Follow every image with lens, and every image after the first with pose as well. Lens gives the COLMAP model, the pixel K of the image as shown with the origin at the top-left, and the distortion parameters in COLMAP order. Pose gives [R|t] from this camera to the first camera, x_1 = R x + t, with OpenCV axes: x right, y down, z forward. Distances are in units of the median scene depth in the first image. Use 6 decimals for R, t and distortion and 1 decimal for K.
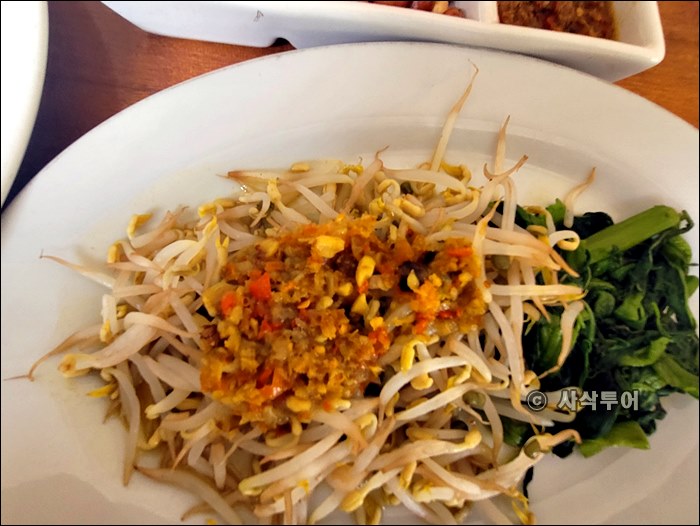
lens RADIAL K [[389.1, 0, 366.9], [0, 389.1, 263.3], [0, 0, 1]] dist [-0.002808, -0.002175]
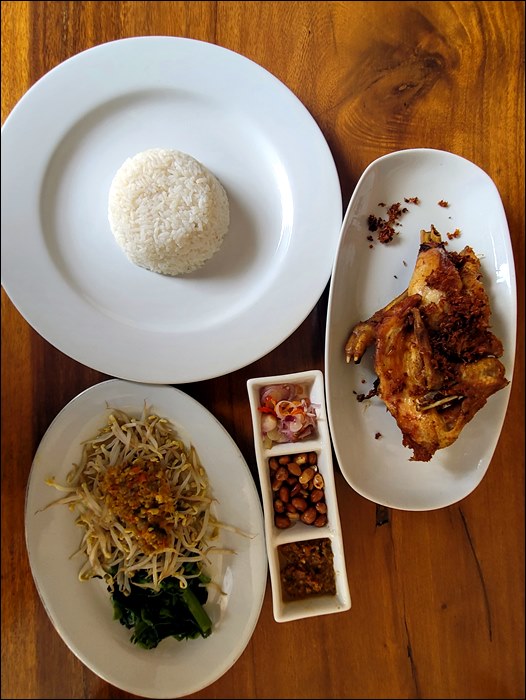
lens RADIAL K [[389.1, 0, 264.1], [0, 389.1, 356.2], [0, 0, 1]] dist [-0.002808, -0.002175]
pose [[0.177467, 0.974393, -0.138068, -0.586601], [-0.966536, 0.198979, 0.161913, -1.478100], [0.185239, 0.104713, 0.977099, -1.828012]]
